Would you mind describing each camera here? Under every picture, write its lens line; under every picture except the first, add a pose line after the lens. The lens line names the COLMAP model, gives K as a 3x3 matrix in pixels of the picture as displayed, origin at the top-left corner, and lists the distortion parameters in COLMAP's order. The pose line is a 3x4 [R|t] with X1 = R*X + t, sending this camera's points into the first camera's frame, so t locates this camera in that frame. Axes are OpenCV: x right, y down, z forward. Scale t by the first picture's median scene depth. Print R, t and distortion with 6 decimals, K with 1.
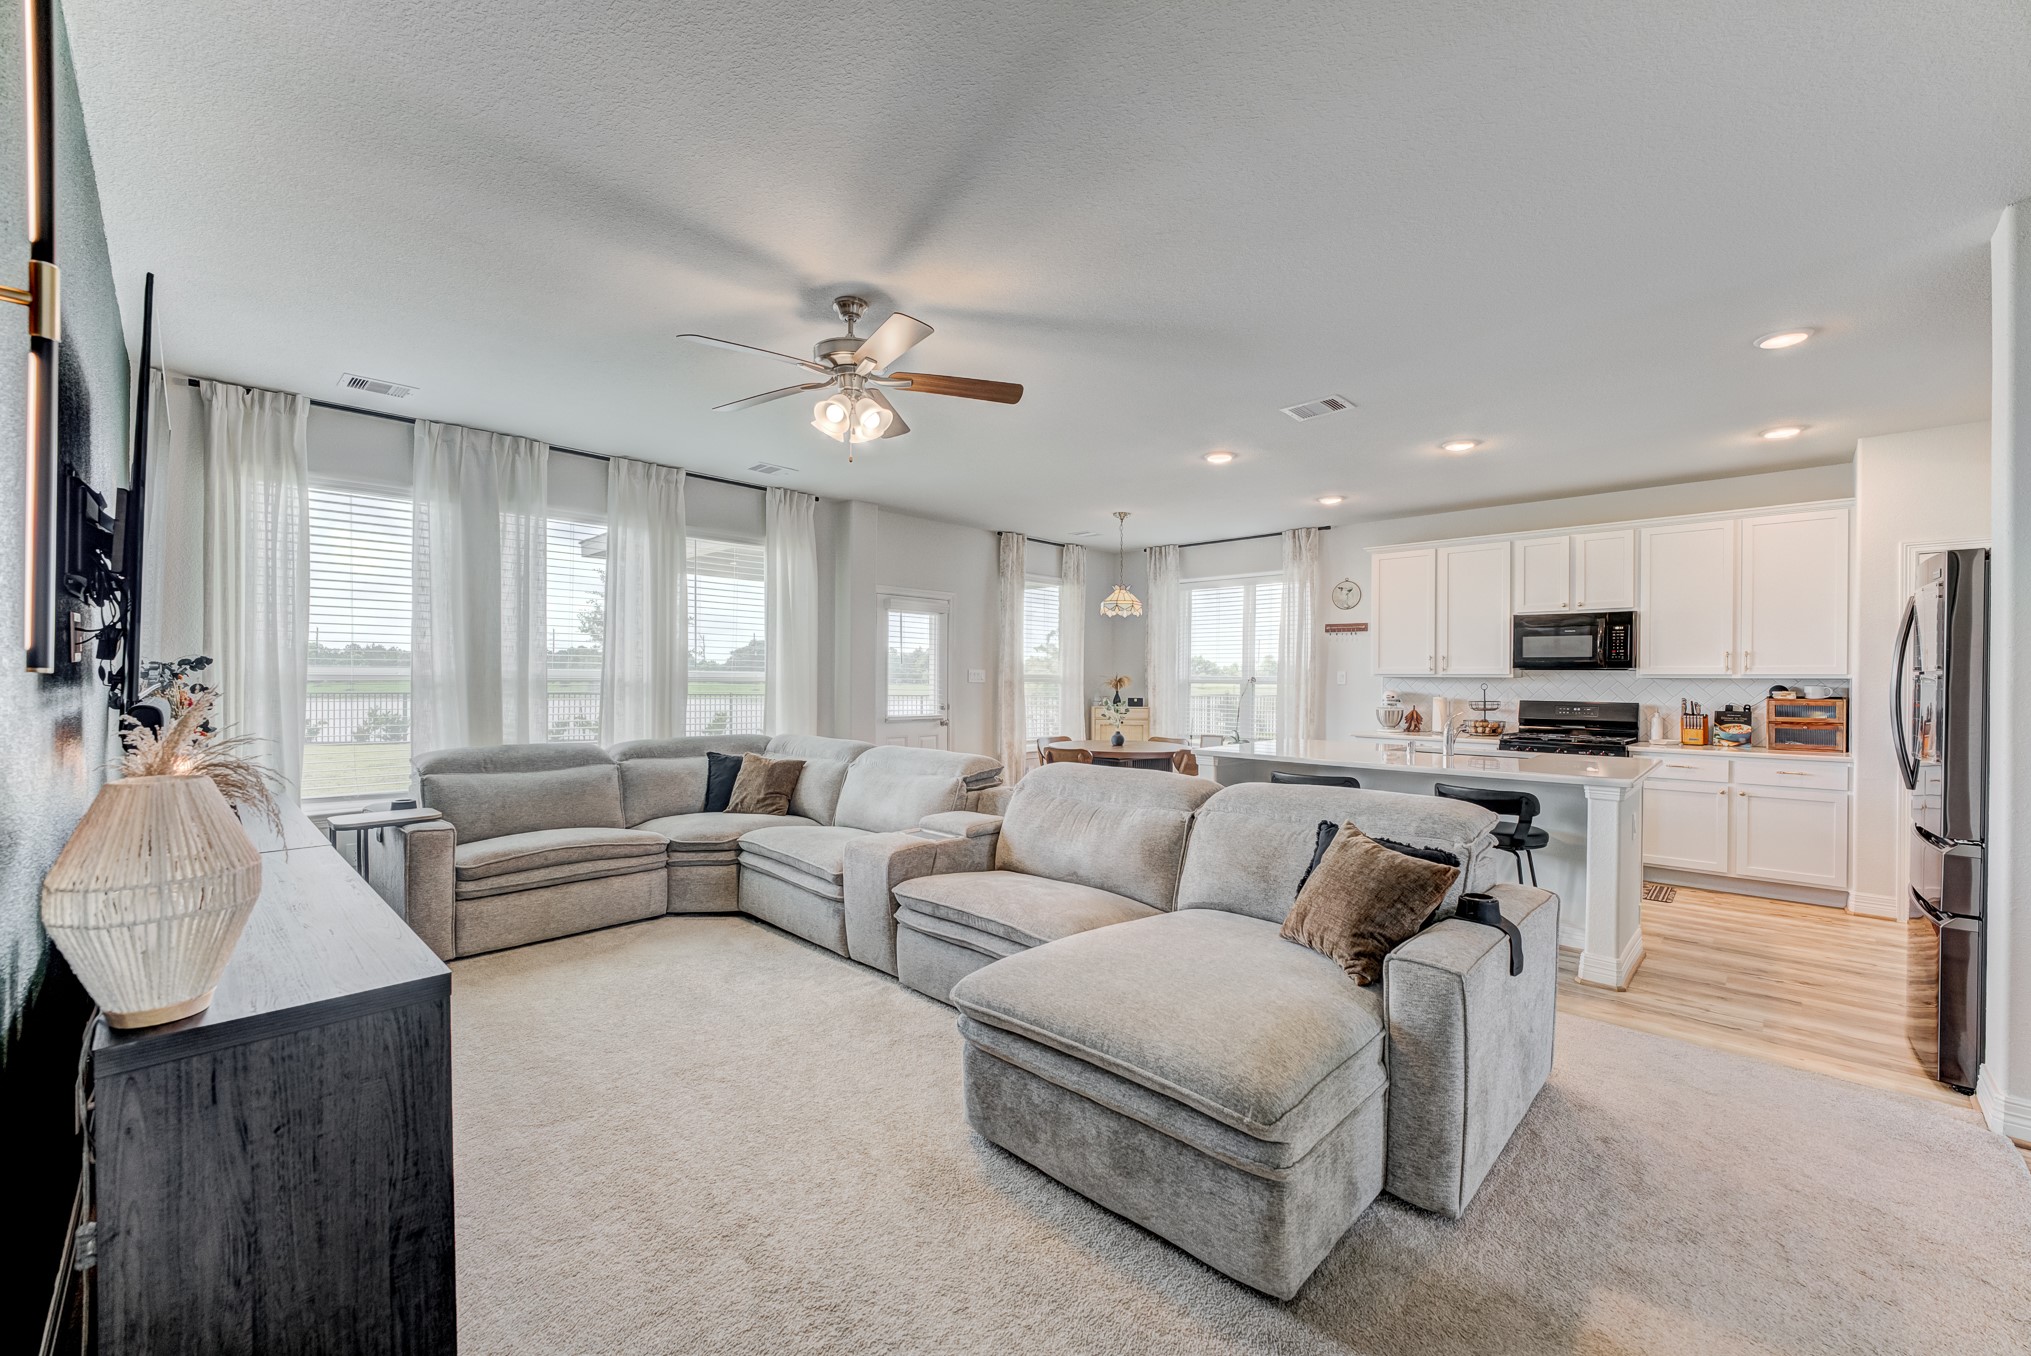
lens RADIAL K [[816.5, 0, 1004.1], [0, 816.5, 682.8], [0, 0, 1]] dist [-0.009572, 0.000518]
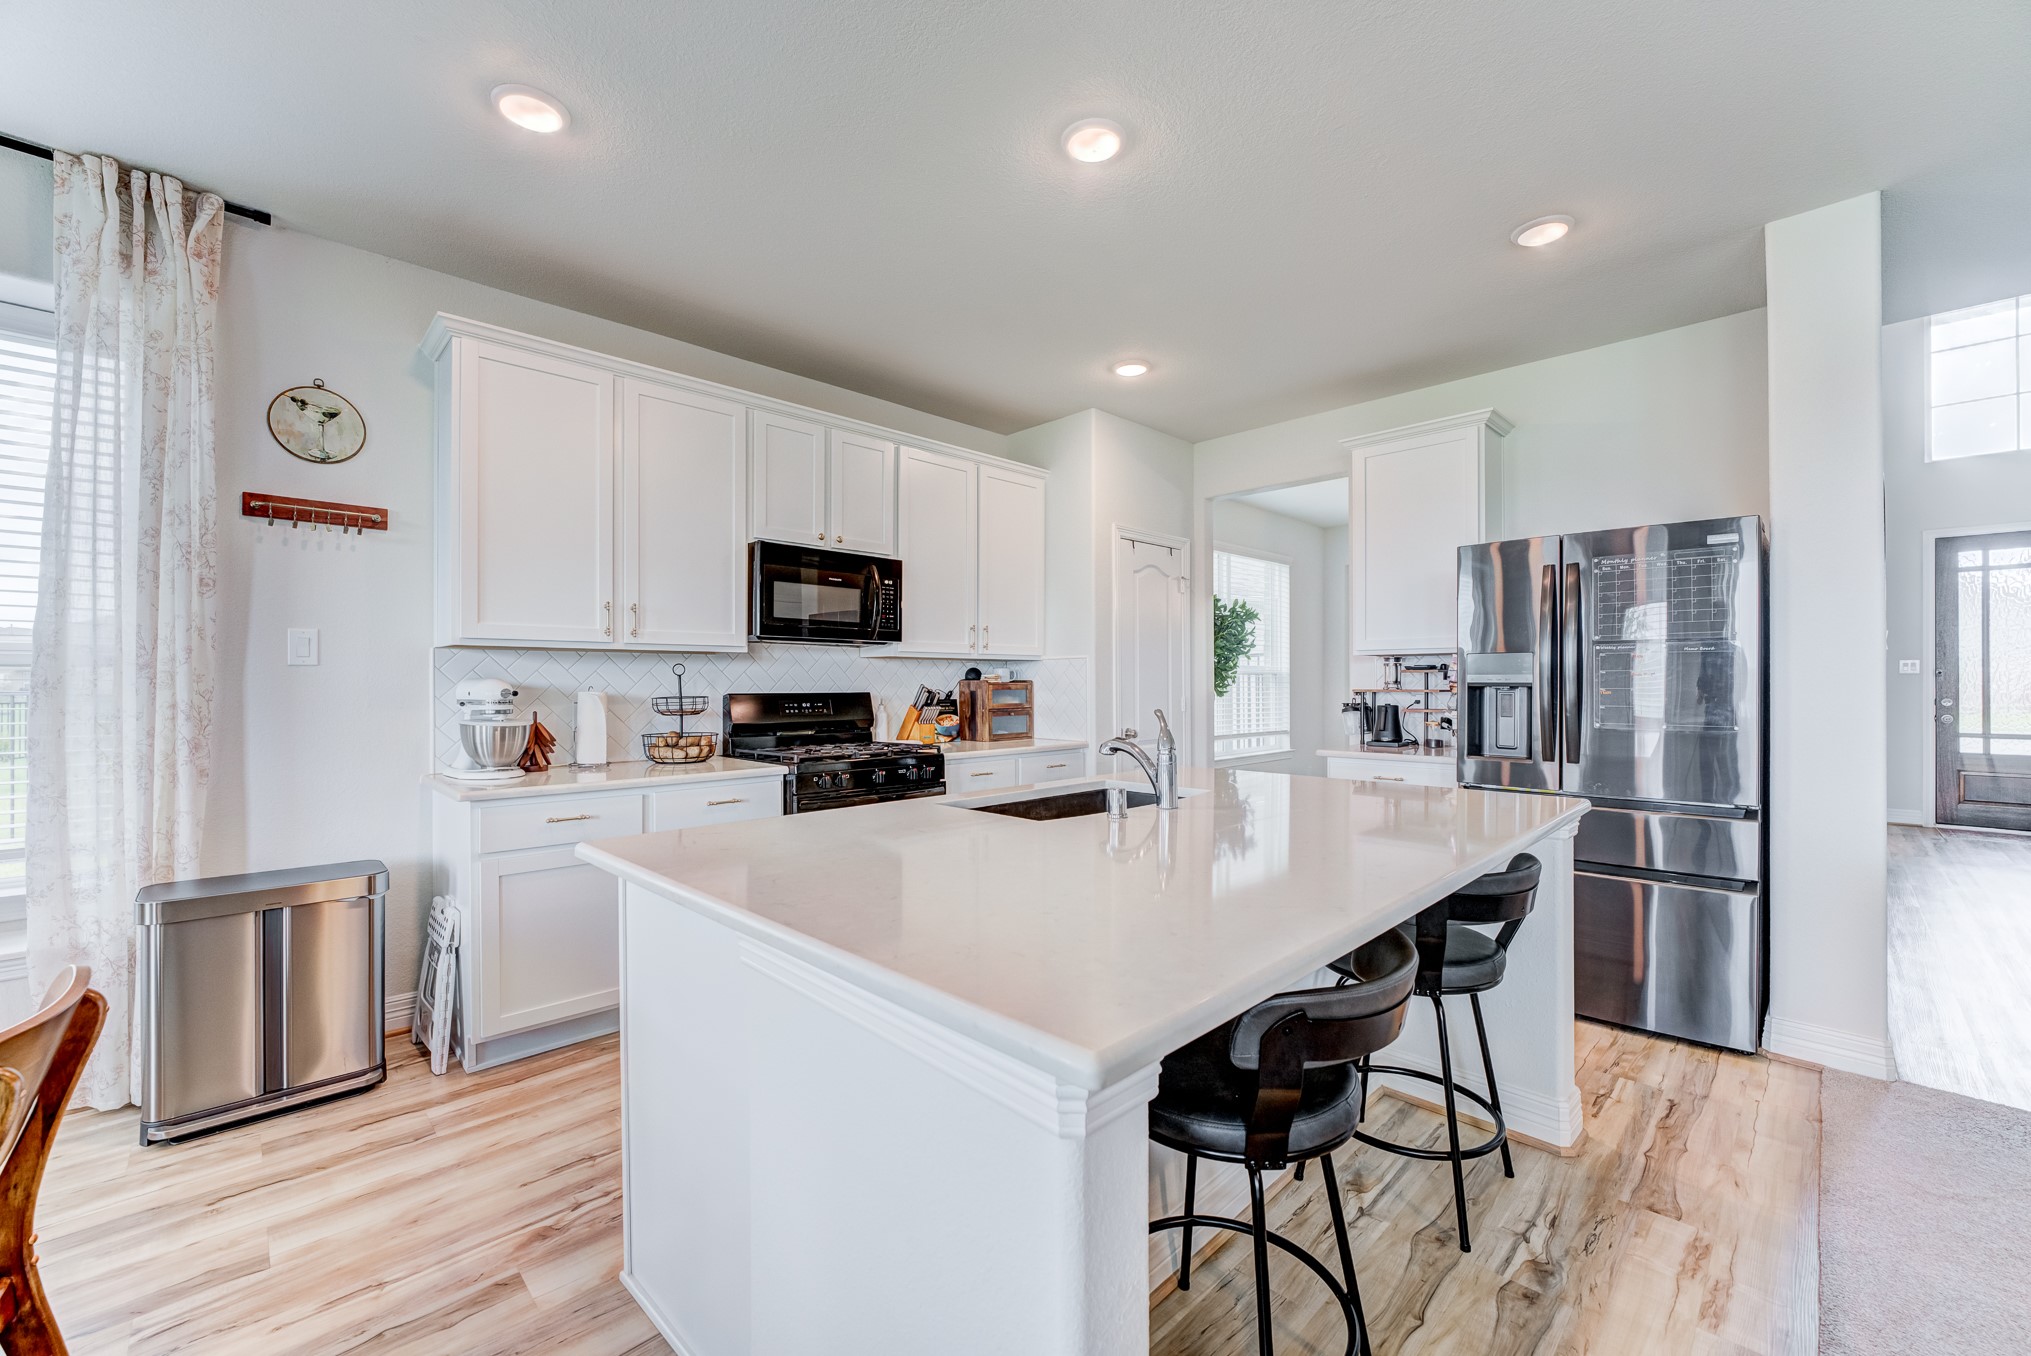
lens RADIAL K [[816.5, 0, 1014.2], [0, 816.5, 675.2], [0, 0, 1]] dist [-0.009572, 0.000518]
pose [[0.011852, 0.001989, 0.999928, 0.062392], [0.006432, 0.999977, -0.002065, 0.010915], [-0.999909, 0.006456, 0.011838, 0.779120]]
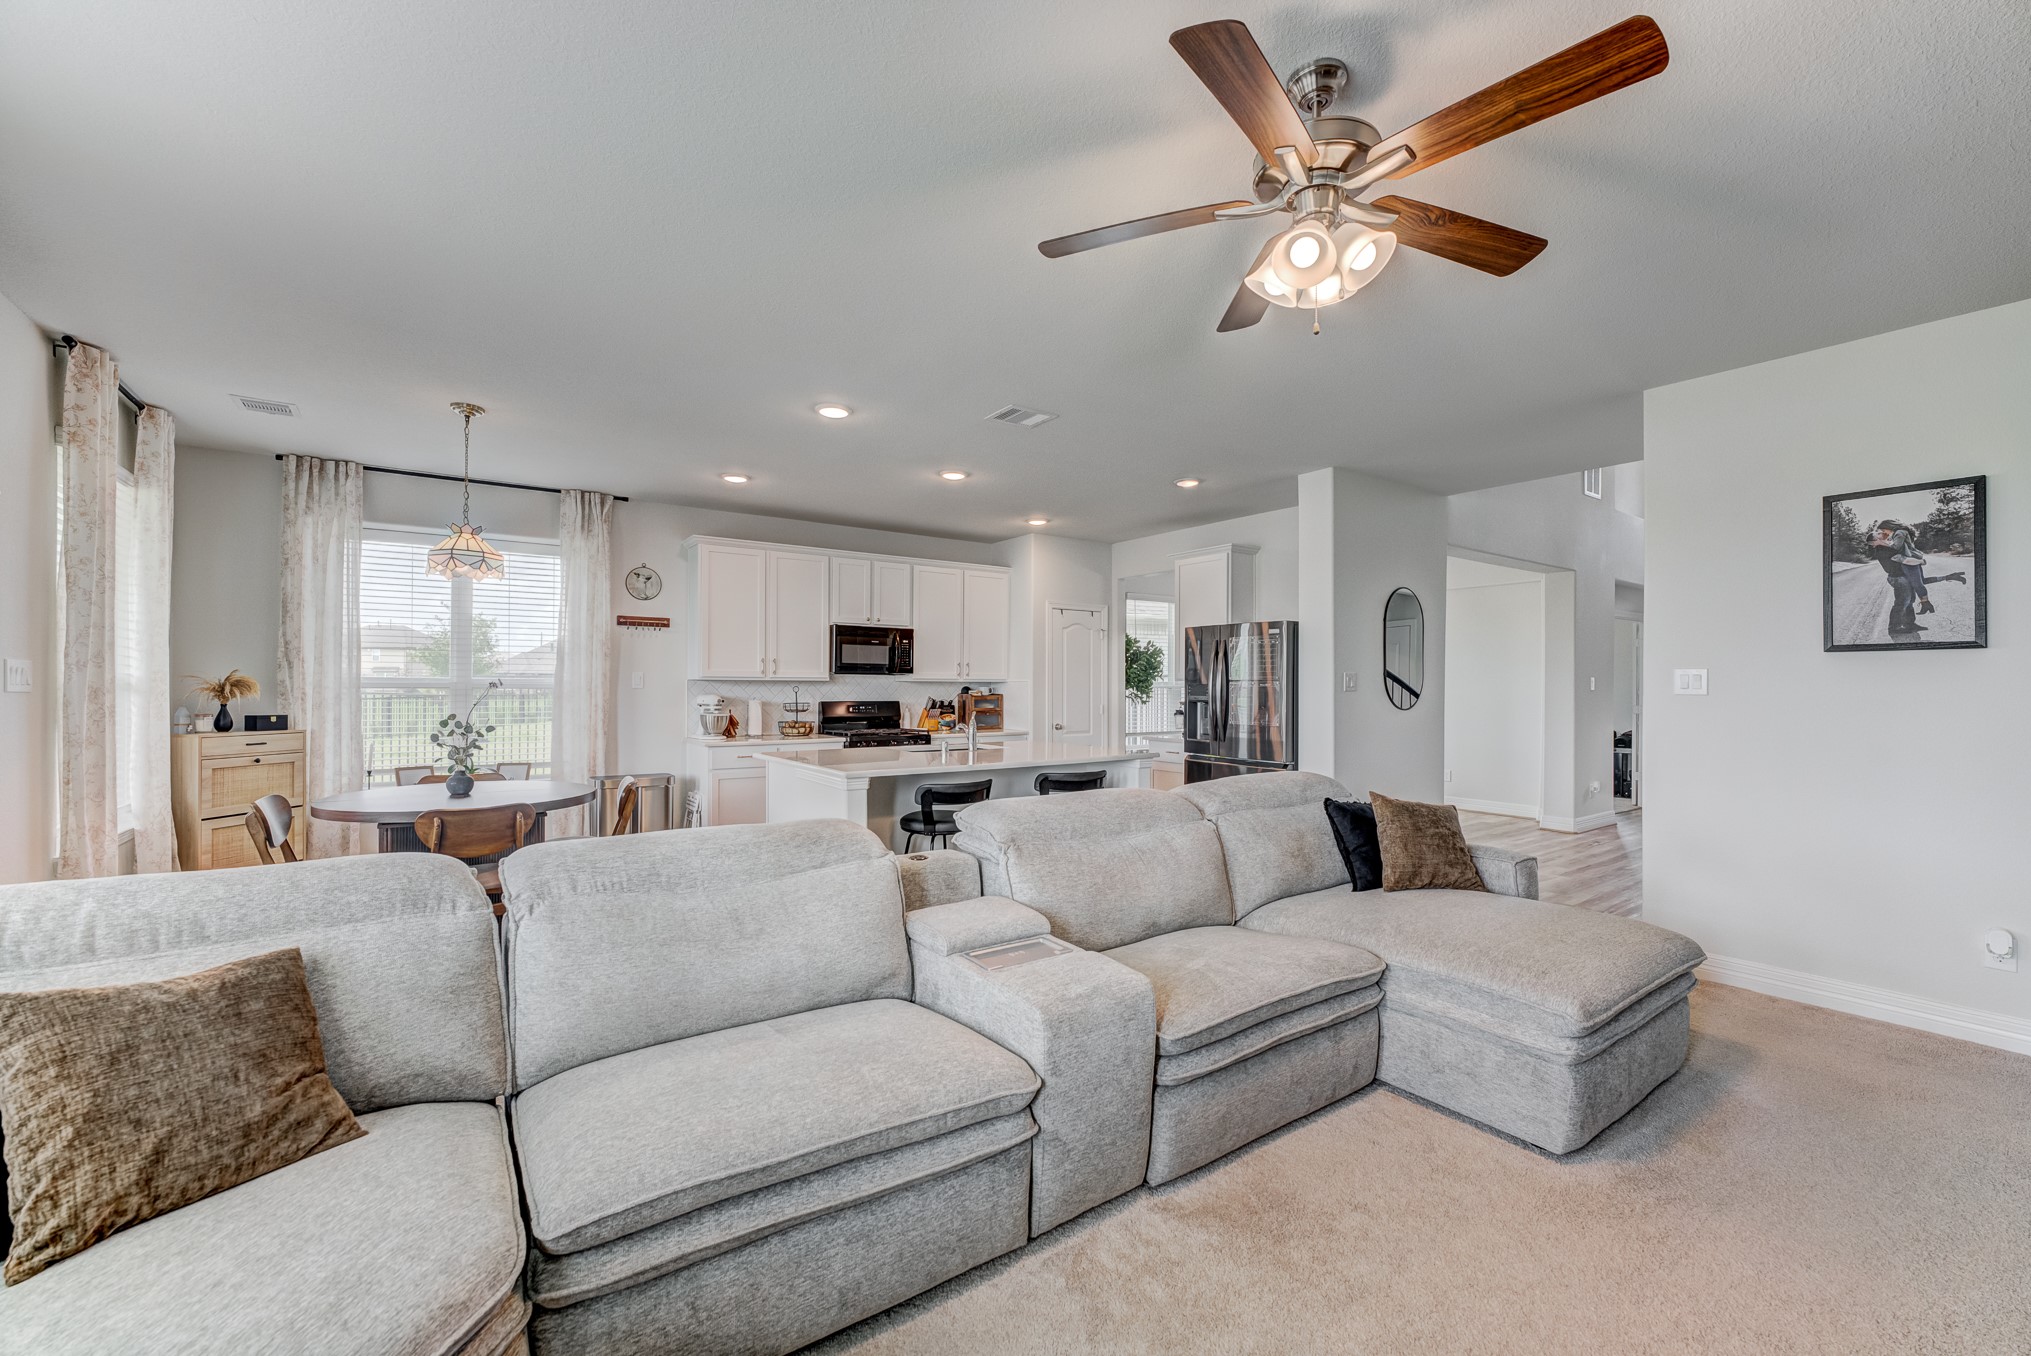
lens RADIAL K [[816.5, 0, 1014.2], [0, 816.5, 677.5], [0, 0, 1]] dist [-0.009572, 0.000518]
pose [[0.175650, 0.003714, 0.984446, -0.405263], [0.001265, 0.999991, -0.003999, -0.006024], [-0.984452, 0.001948, 0.175644, 0.537186]]
